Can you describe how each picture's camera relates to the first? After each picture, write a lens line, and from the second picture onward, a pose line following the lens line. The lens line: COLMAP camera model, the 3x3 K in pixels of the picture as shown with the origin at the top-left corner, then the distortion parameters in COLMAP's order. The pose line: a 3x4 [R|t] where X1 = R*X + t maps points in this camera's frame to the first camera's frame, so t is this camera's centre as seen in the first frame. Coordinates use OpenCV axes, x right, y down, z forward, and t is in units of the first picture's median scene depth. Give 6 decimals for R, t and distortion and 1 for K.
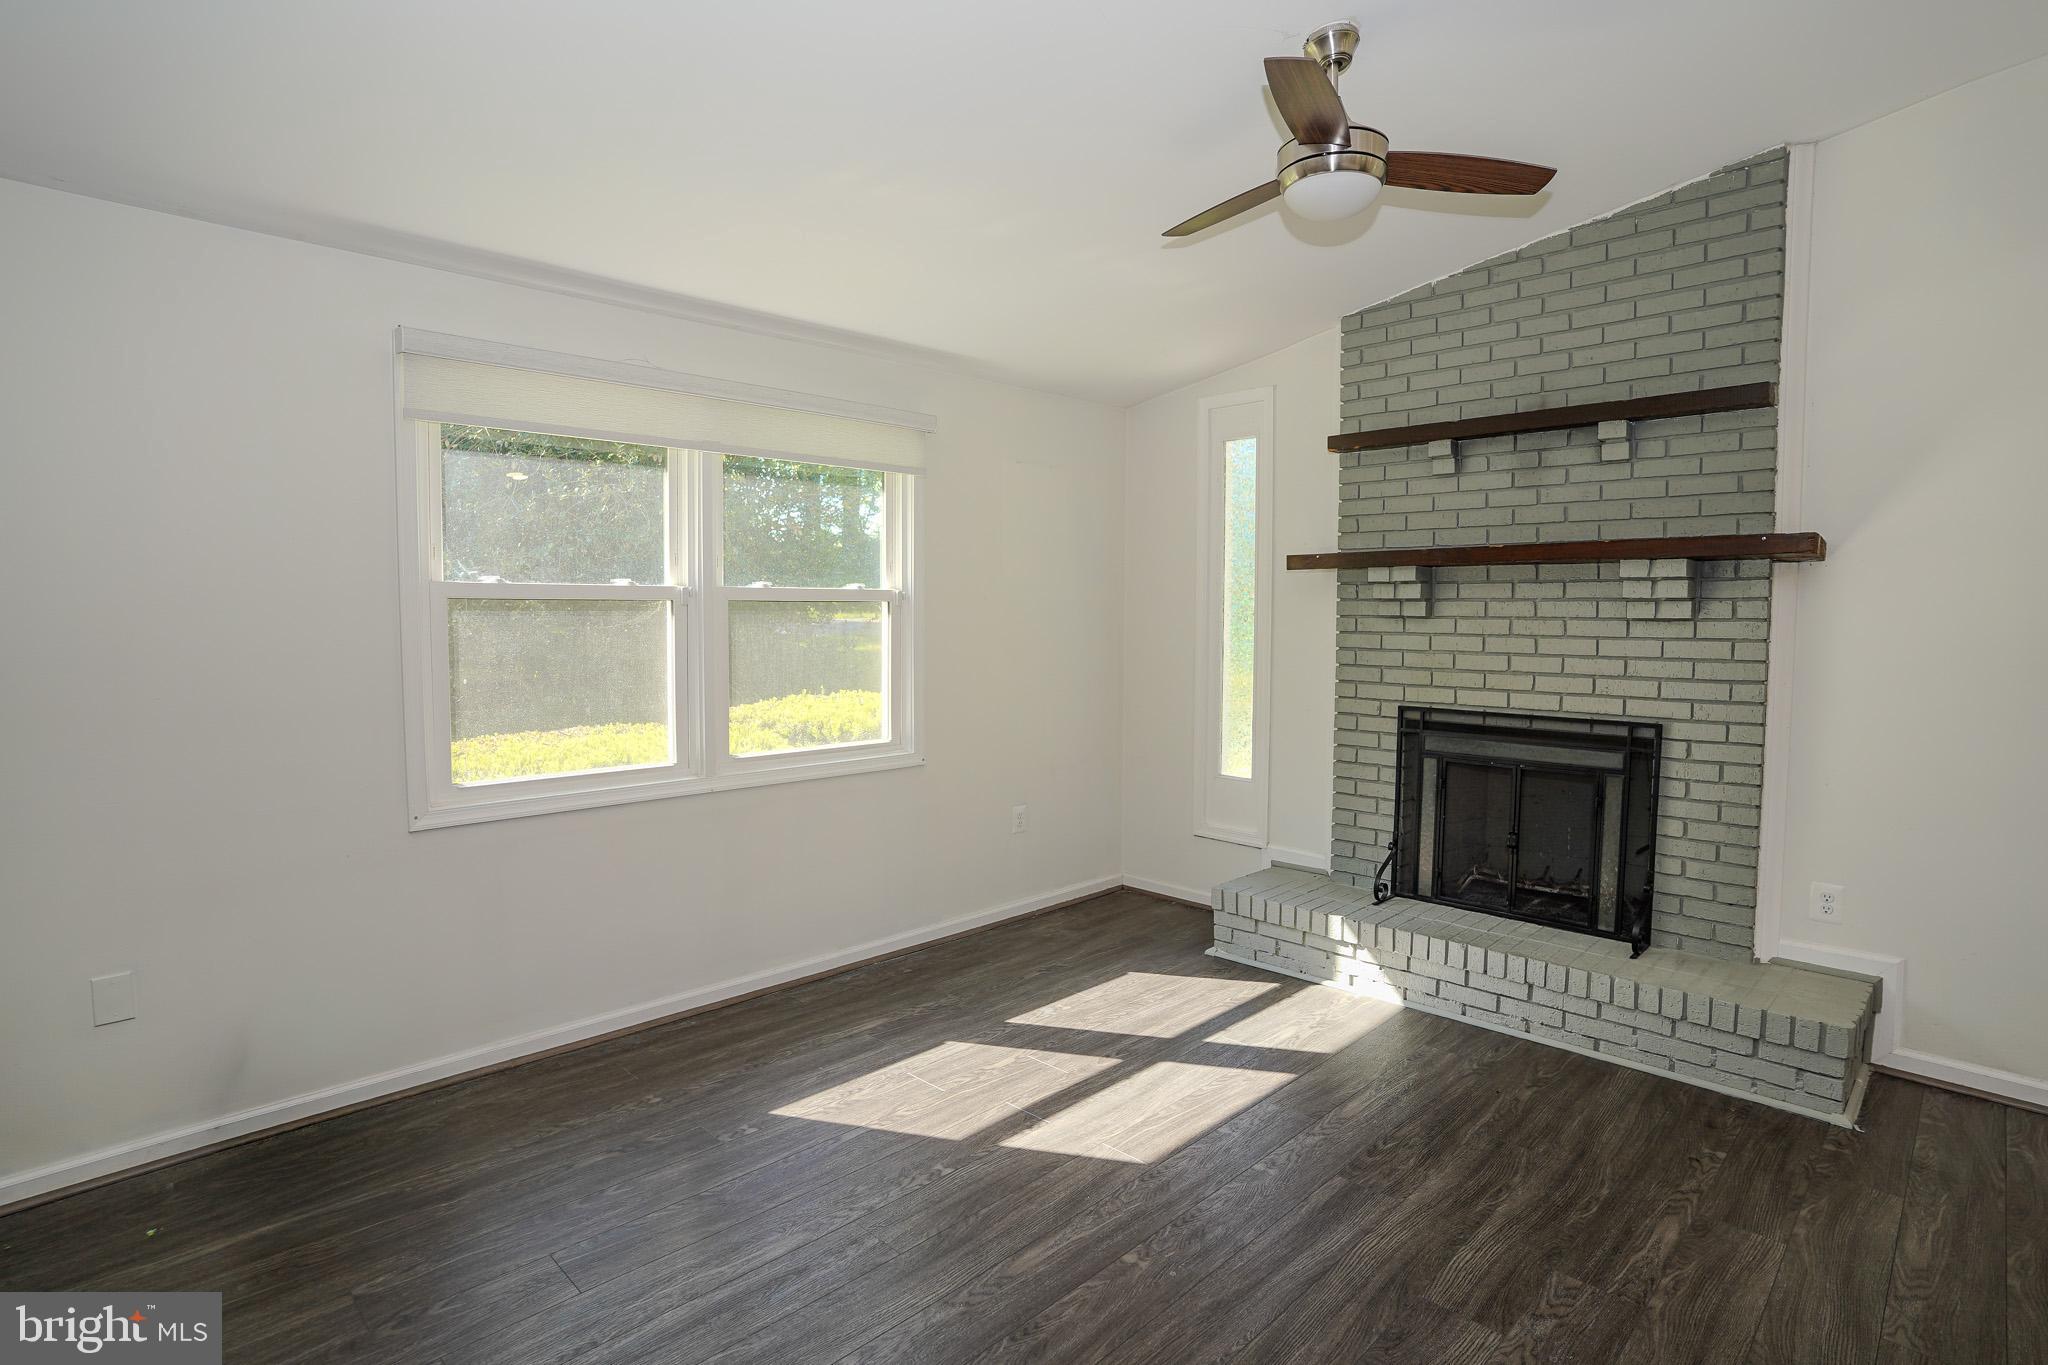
lens RADIAL K [[1029.8, 0, 1030.4], [0, 1029.8, 677.4], [0, 0, 1]] dist [-0.077897, 0.045247]
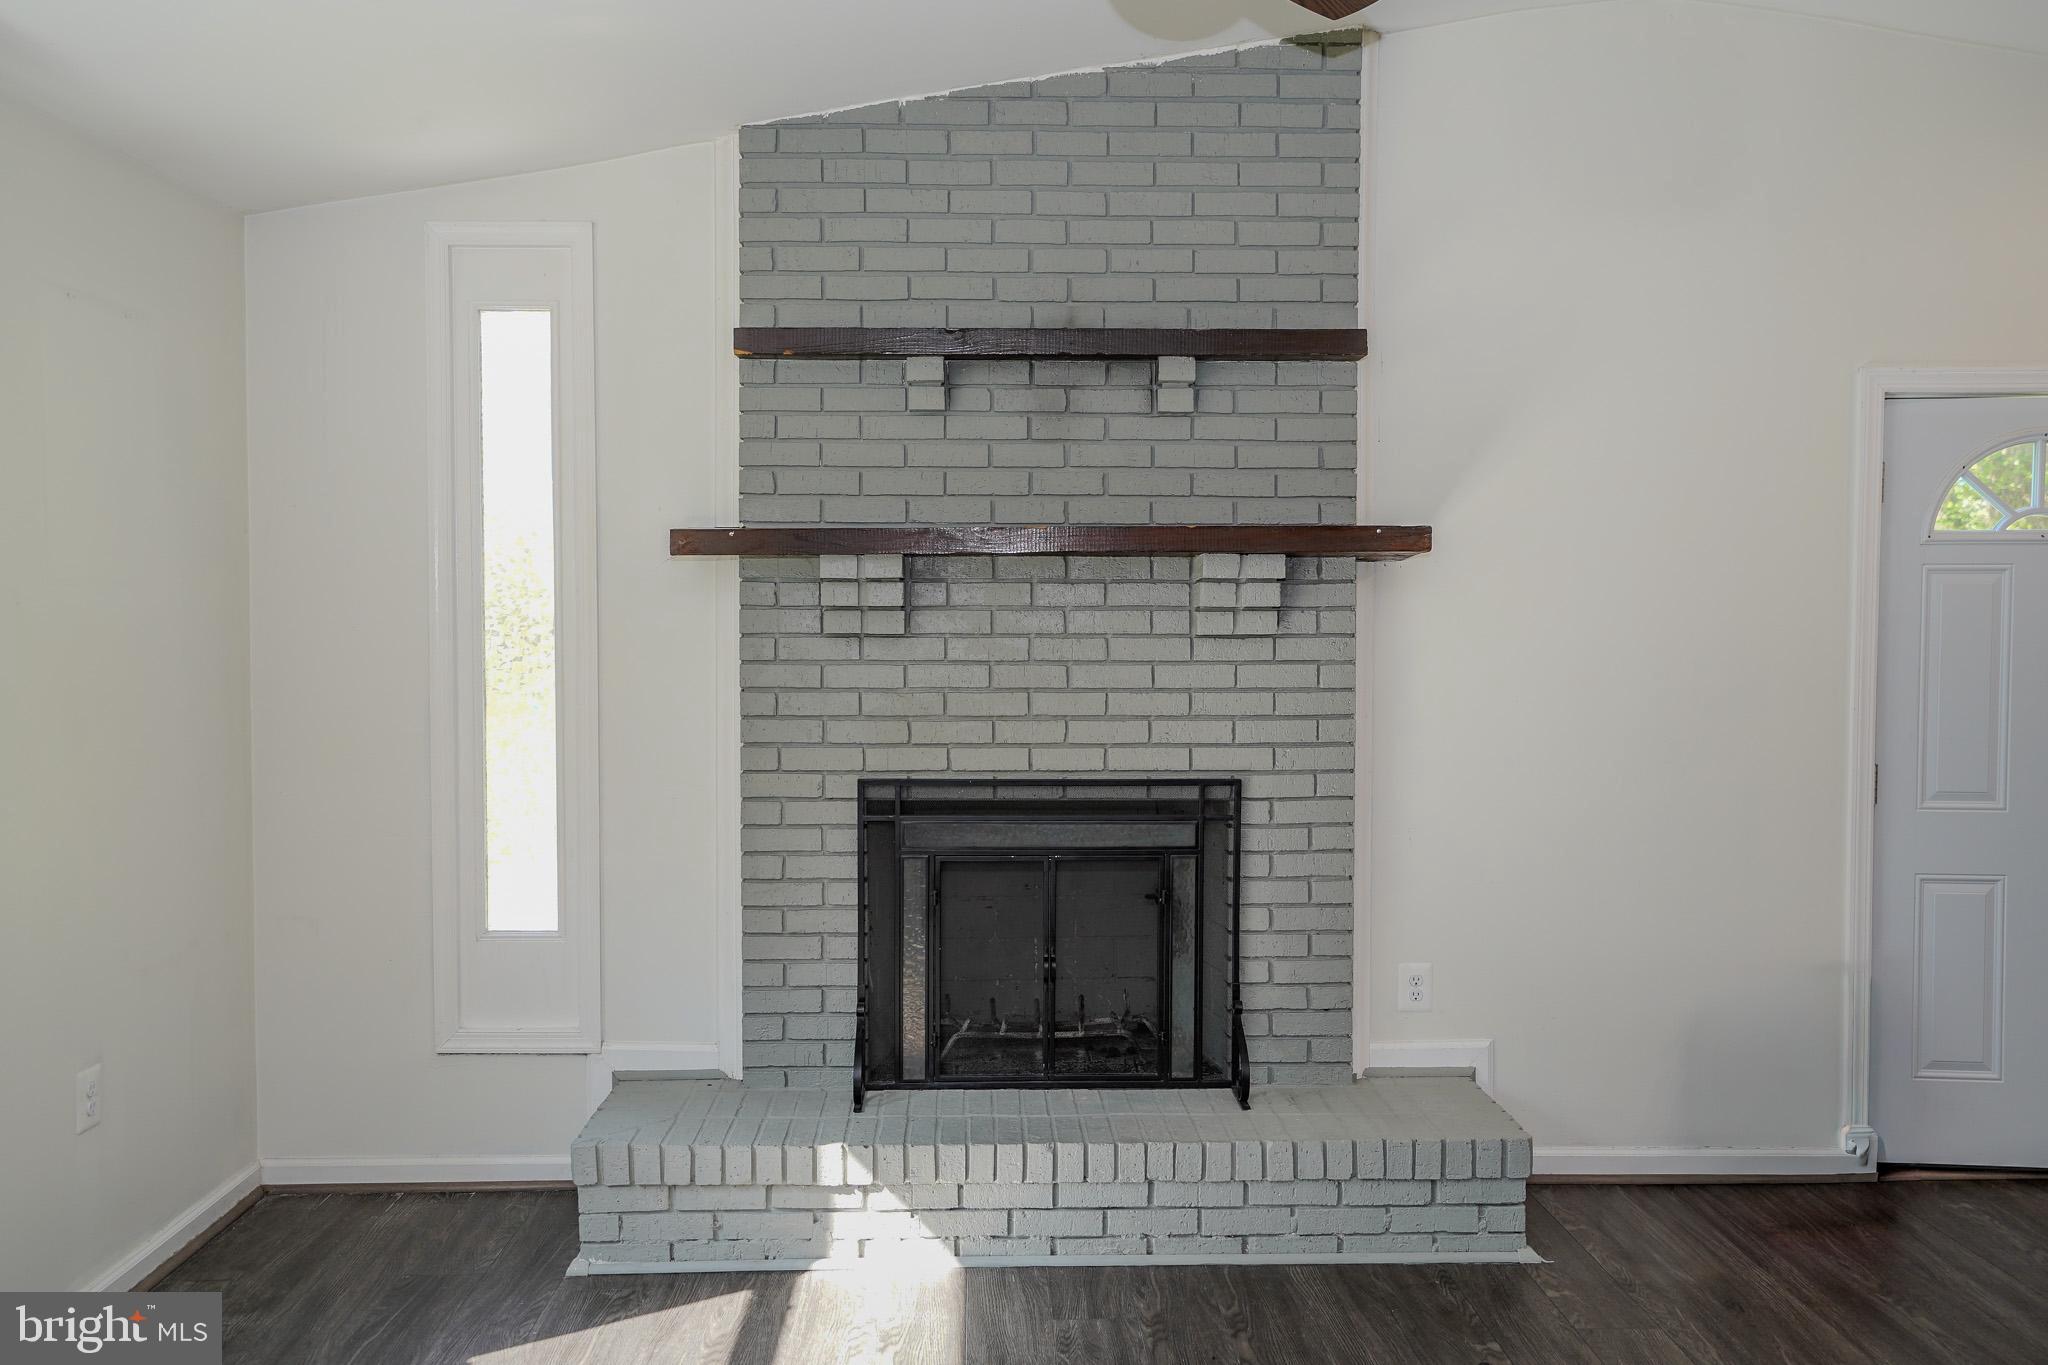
lens RADIAL K [[1609.4, 0, 1024.0], [0, 1609.4, 682.5], [0, 0, 1]] dist [0.008724, 0.010089]
pose [[0.691247, -0.030381, 0.721979, -0.302299], [0.047269, 0.998877, -0.003224, -0.025496], [-0.721071, 0.036356, 0.691907, 0.282996]]
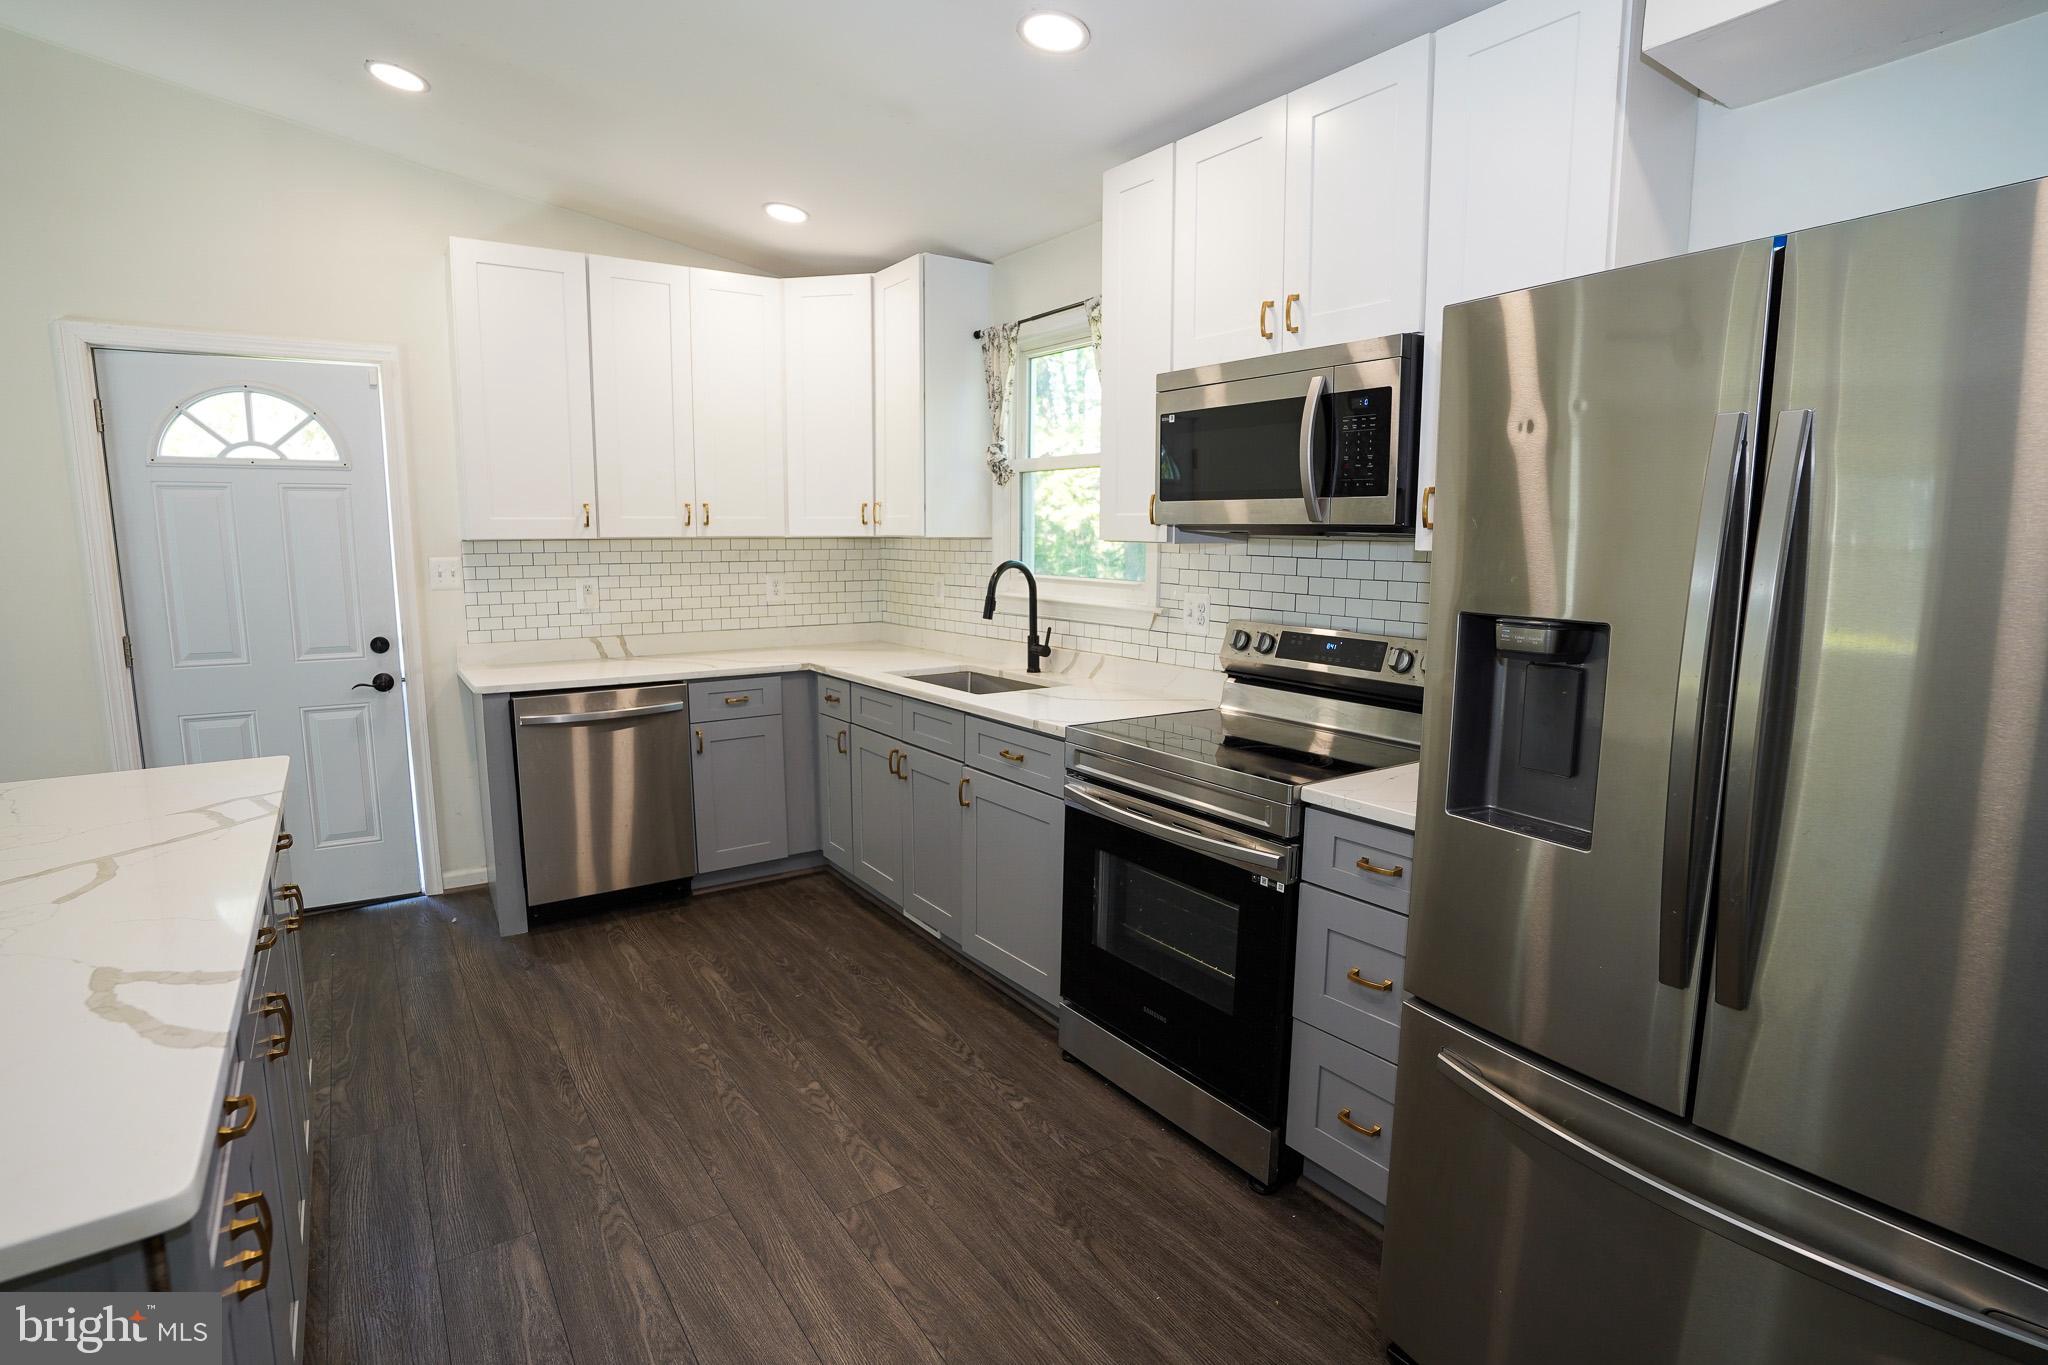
lens RADIAL K [[1013.5, 0, 1025.3], [0, 1013.5, 677.9], [0, 0, 1]] dist [-0.077312, 0.035486]
pose [[0.181928, -0.145638, 0.972467, 0.206226], [0.059246, 0.988798, 0.137000, 0.020960], [-0.981525, 0.032691, 0.188519, -0.341833]]
